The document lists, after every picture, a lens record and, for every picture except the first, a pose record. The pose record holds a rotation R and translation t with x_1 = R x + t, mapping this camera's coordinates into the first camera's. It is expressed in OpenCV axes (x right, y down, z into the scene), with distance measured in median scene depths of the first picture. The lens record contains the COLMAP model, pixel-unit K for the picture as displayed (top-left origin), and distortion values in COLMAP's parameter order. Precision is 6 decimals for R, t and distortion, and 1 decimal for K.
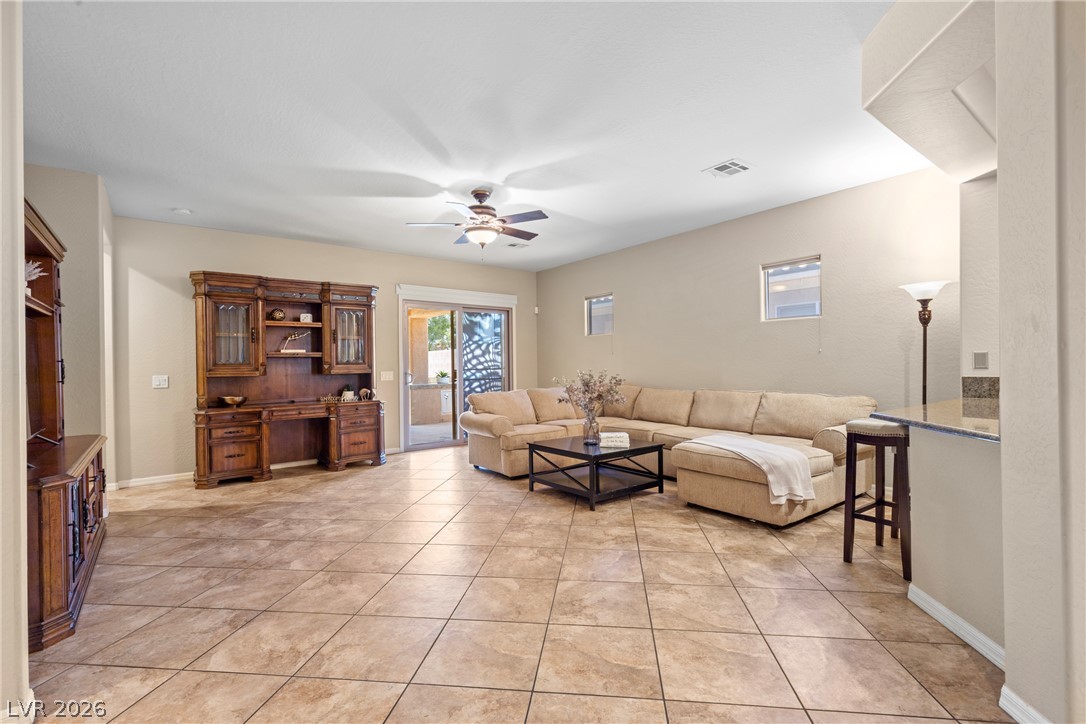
lens RADIAL K [[492.1, 0, 547.8], [0, 492.1, 359.3], [0, 0, 1]] dist [-0.000432, 0.000087]
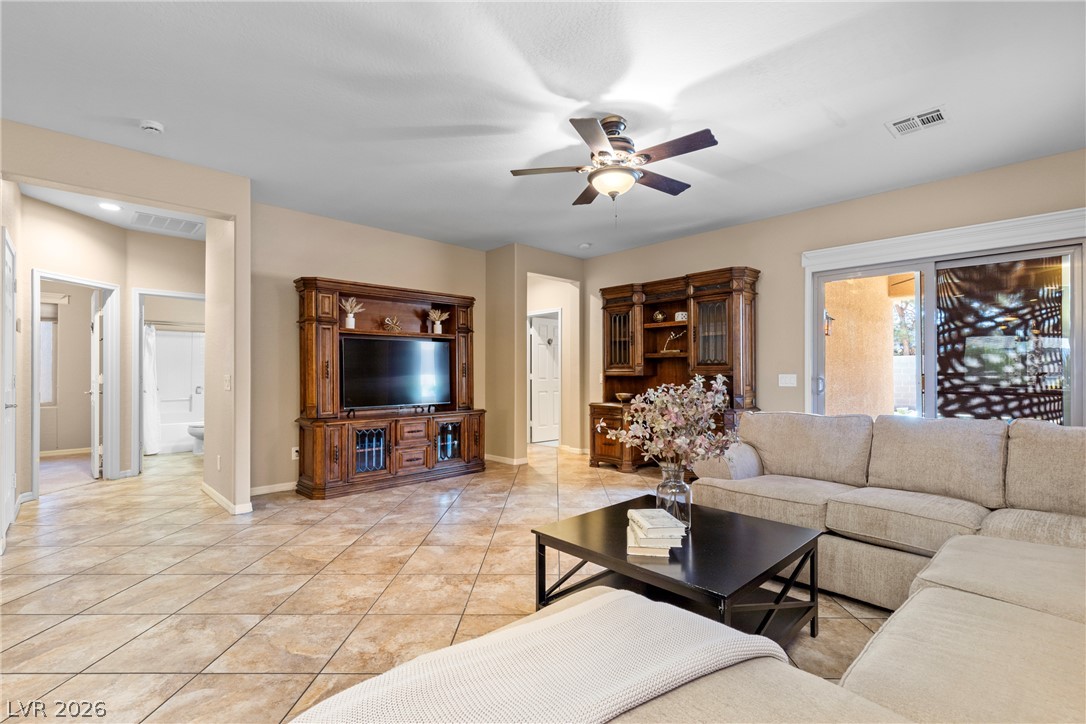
lens RADIAL K [[494.1, 0, 543.0], [0, 494.1, 362.0], [0, 0, 1]] dist [0.021961, -0.000295]
pose [[0.093842, -0.007474, -0.995559, 0.579795], [0.013724, 0.999887, -0.006213, 0.008726], [0.995493, -0.013080, 0.093934, 0.855953]]
